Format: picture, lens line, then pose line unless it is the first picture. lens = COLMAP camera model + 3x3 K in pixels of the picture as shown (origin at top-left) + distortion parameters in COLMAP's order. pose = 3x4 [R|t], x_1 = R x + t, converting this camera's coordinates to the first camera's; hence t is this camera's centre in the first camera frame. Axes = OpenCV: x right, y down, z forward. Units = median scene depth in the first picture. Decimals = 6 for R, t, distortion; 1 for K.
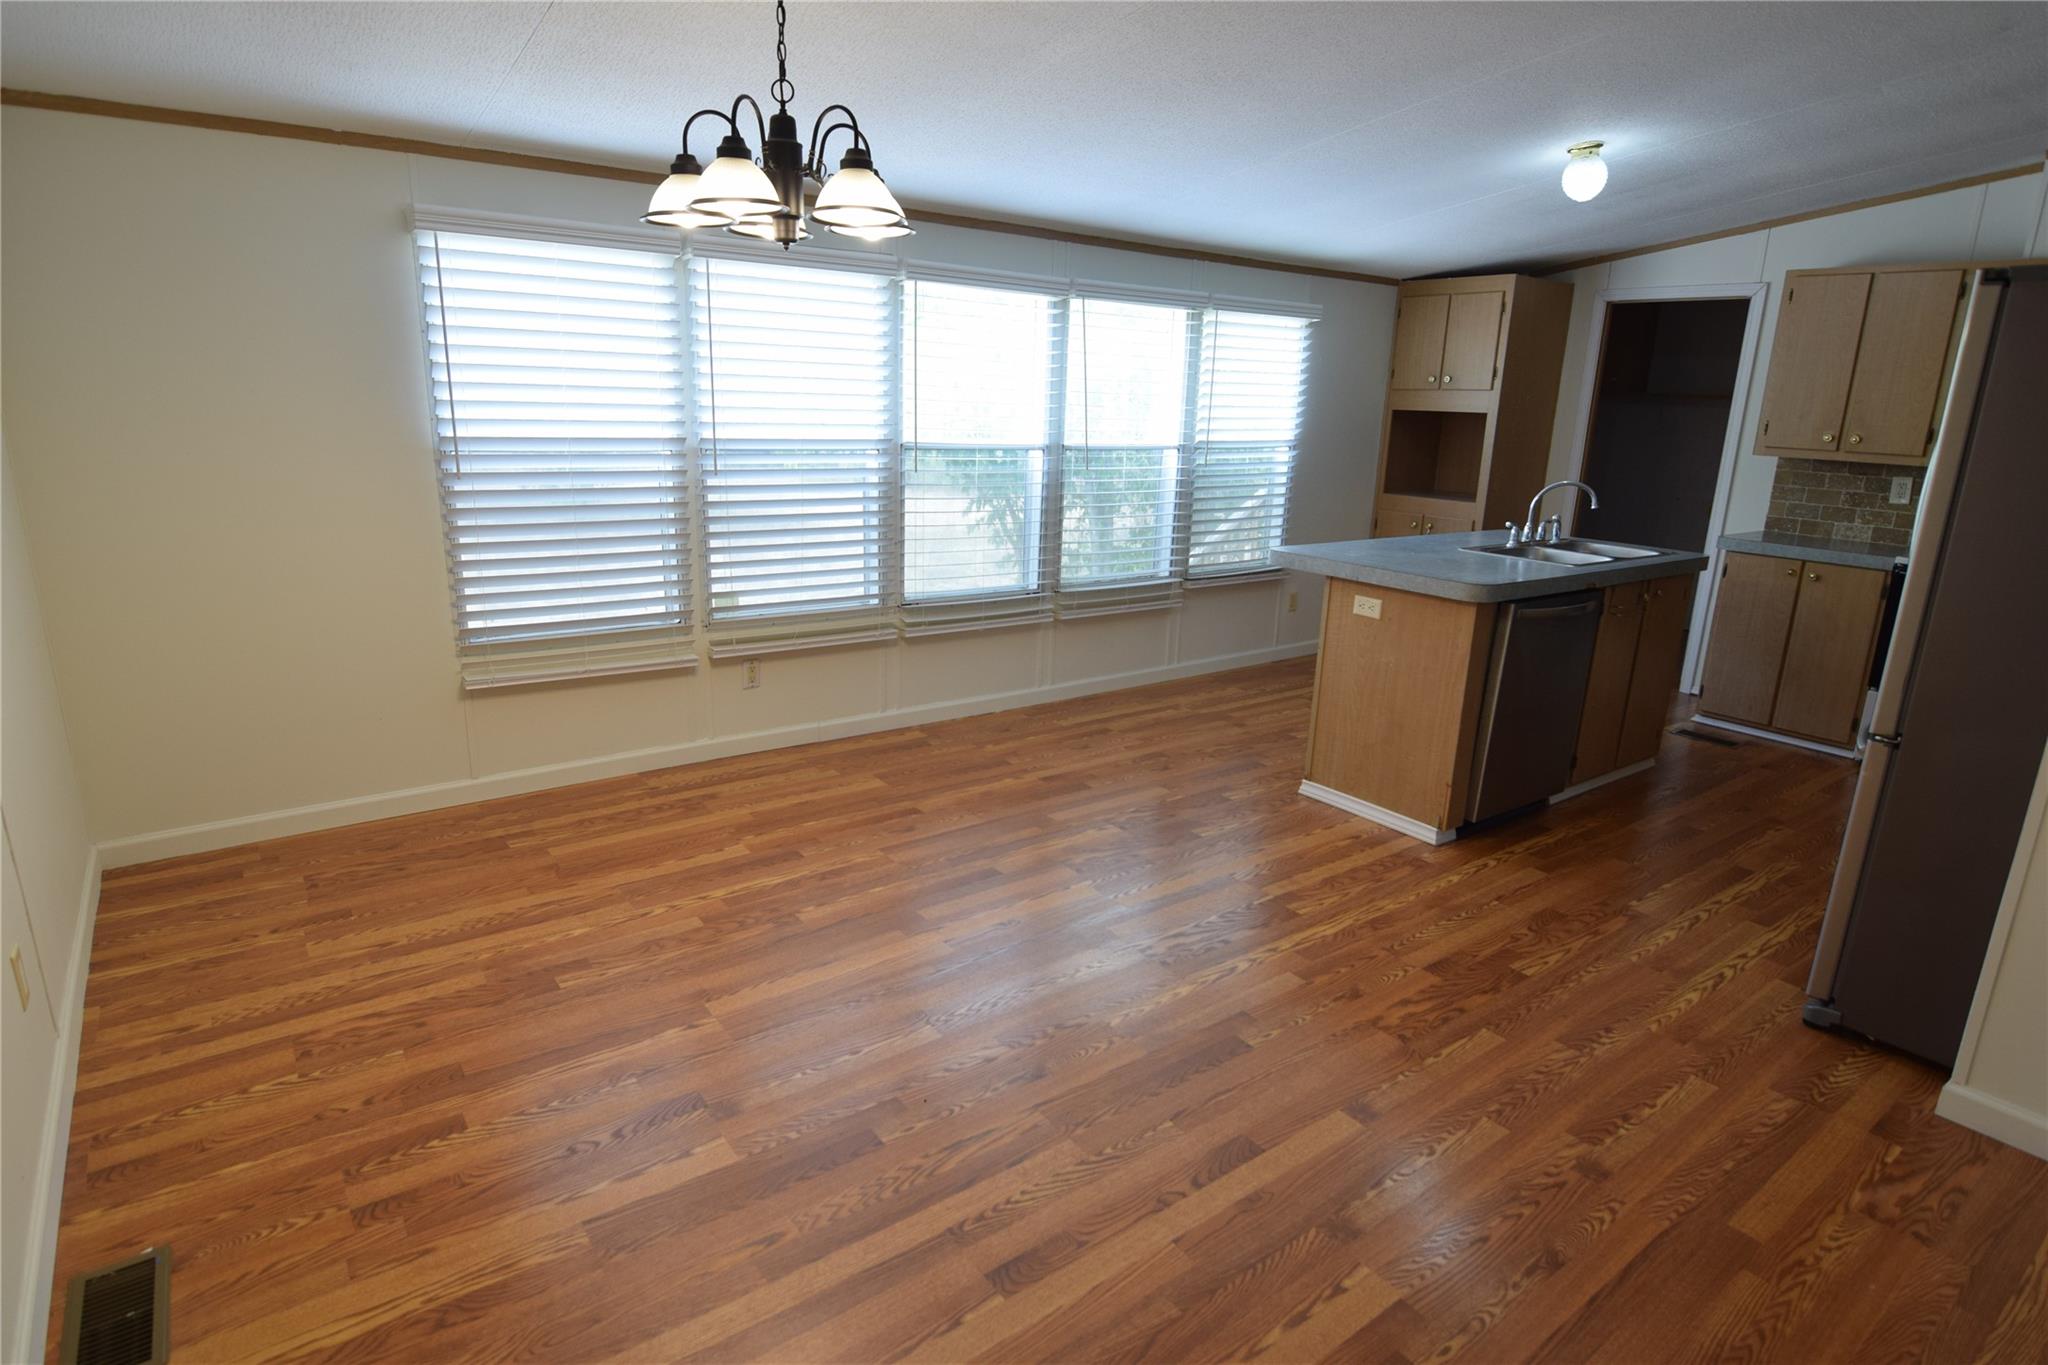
lens RADIAL K [[1096.7, 0, 1024.0], [0, 1096.7, 682.5], [0, 0, 1]] dist [0.001951, -0.001048]
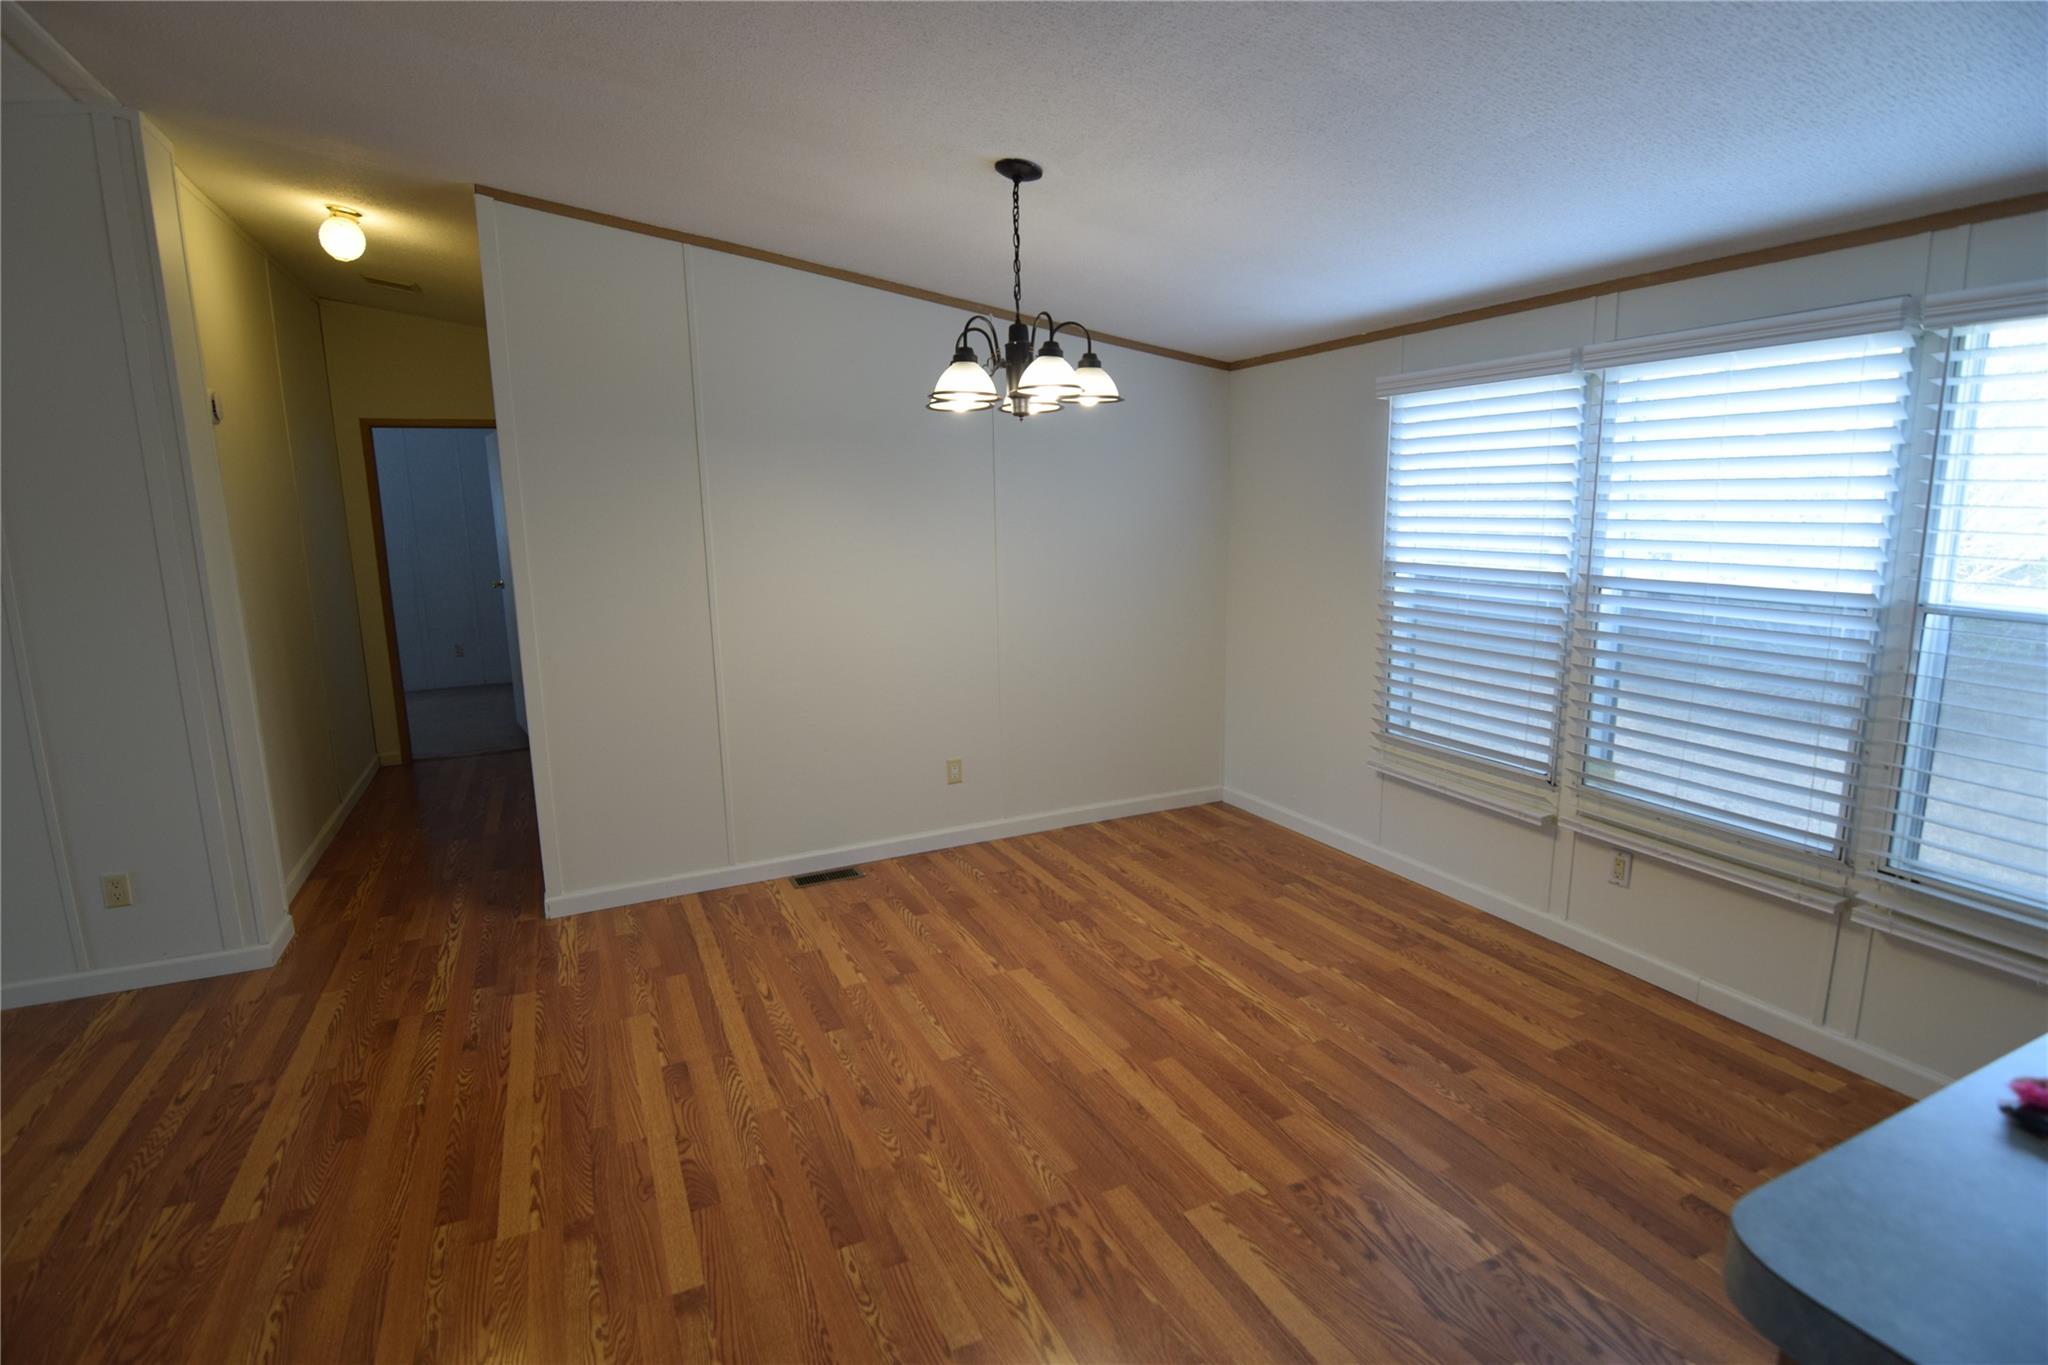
lens RADIAL K [[1003.0, 0, 1024.0], [0, 1003.0, 682.5], [0, 0, 1]] dist [-0.003891, -0.000761]
pose [[-0.203080, 0.147400, -0.968004, 0.717149], [-0.240684, 0.950759, 0.195268, -0.238372], [0.949121, 0.272638, -0.157603, 0.918299]]
